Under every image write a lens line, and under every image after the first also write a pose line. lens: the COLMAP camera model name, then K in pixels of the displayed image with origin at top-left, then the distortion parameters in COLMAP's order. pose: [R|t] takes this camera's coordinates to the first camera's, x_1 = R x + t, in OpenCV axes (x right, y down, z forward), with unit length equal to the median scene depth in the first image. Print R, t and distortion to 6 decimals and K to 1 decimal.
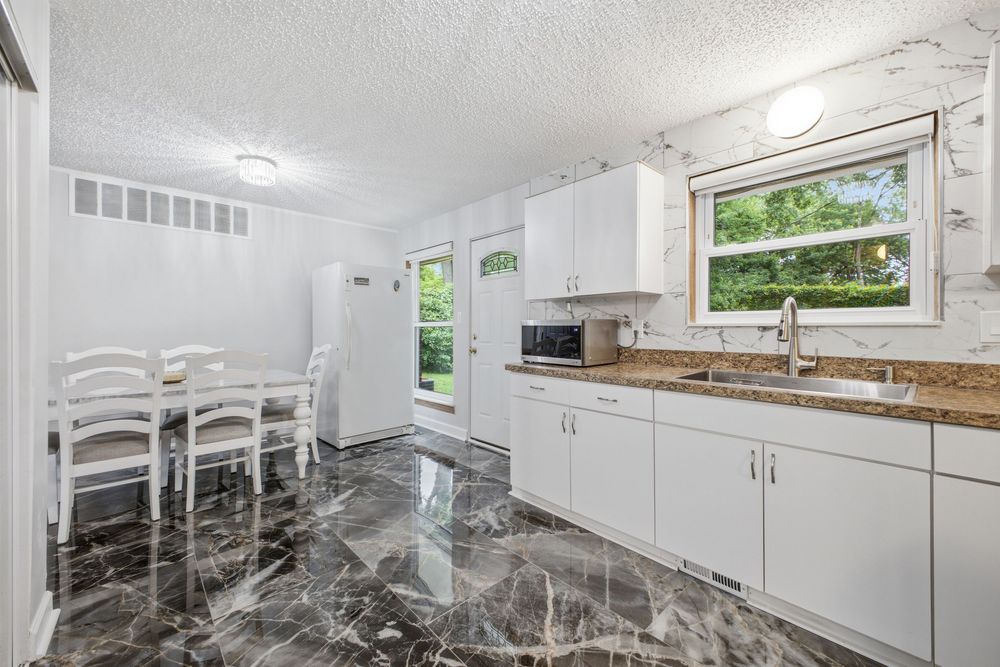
lens RADIAL K [[399.8, 0, 503.3], [0, 399.8, 328.2], [0, 0, 1]] dist [0.017016, -0.002069]
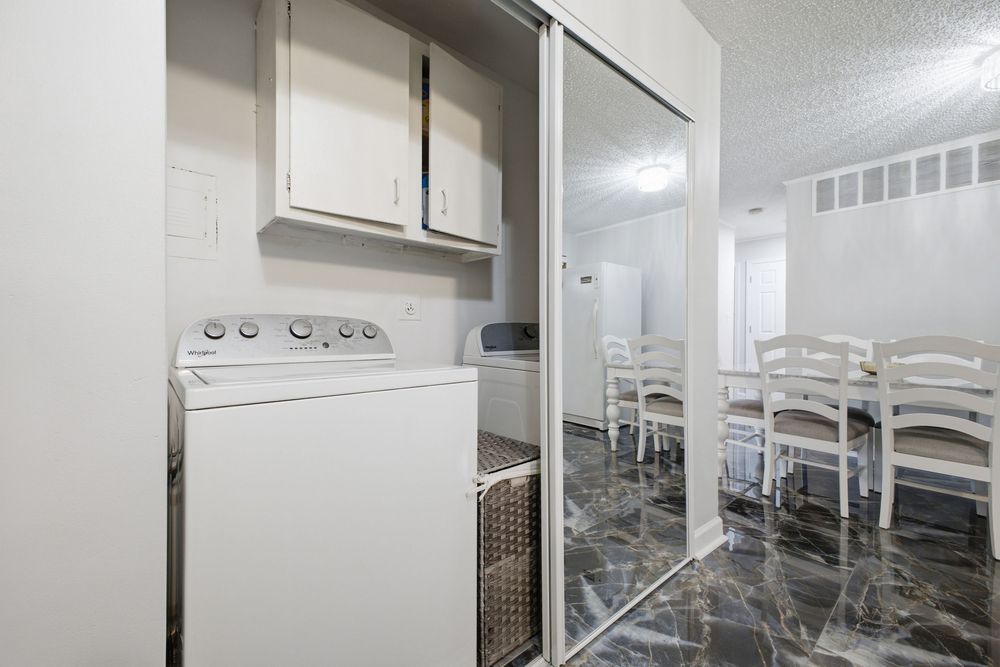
lens RADIAL K [[399.8, 0, 501.9], [0, 399.8, 331.7], [0, 0, 1]] dist [0.017016, -0.002069]
pose [[-0.043707, -0.000093, -0.999044, 0.117010], [-0.000997, 1.000000, -0.000050, 0.058499], [0.999044, 0.000994, -0.043707, 0.301814]]
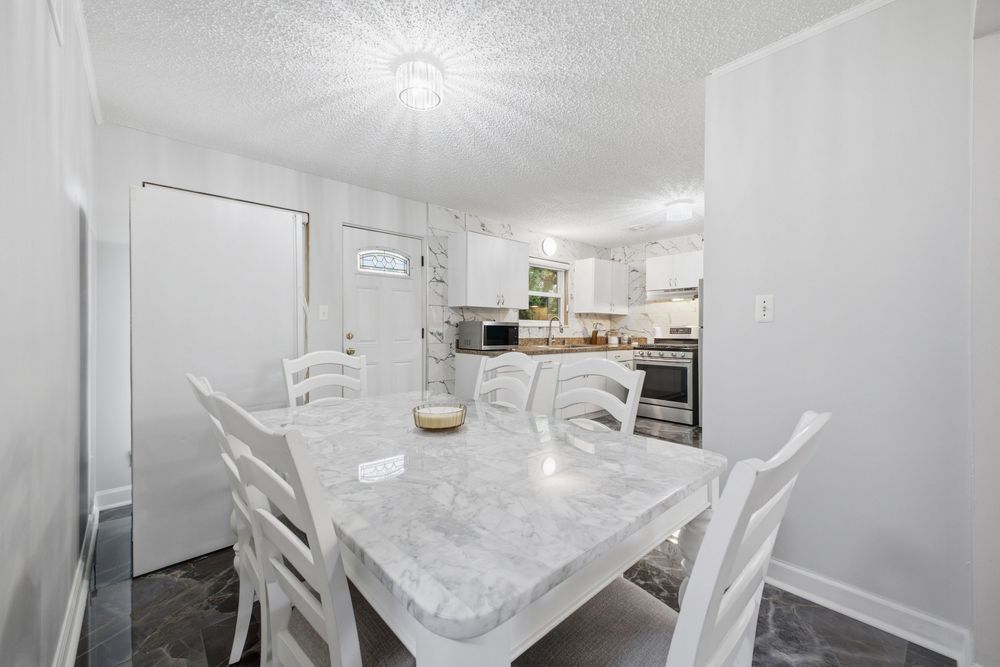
lens RADIAL K [[399.8, 0, 494.7], [0, 399.8, 330.8], [0, 0, 1]] dist [0.017016, -0.002069]
pose [[0.014996, -0.007173, 0.999862, -1.689842], [-0.005518, 0.999958, 0.007256, 0.003766], [-0.999872, -0.005626, 0.014956, 1.161820]]
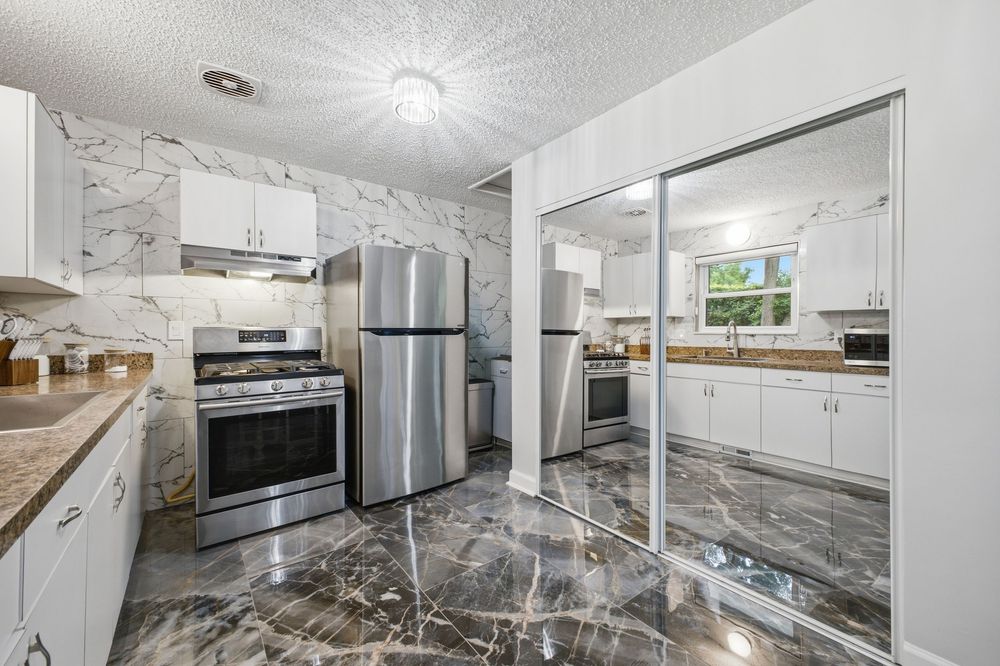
lens RADIAL K [[399.8, 0, 509.6], [0, 399.8, 334.3], [0, 0, 1]] dist [0.017016, -0.002069]
pose [[-0.997590, -0.004774, 0.069215, -0.174459], [-0.004369, 0.999972, 0.006000, -0.001653], [-0.069242, 0.005683, -0.997584, 1.271160]]
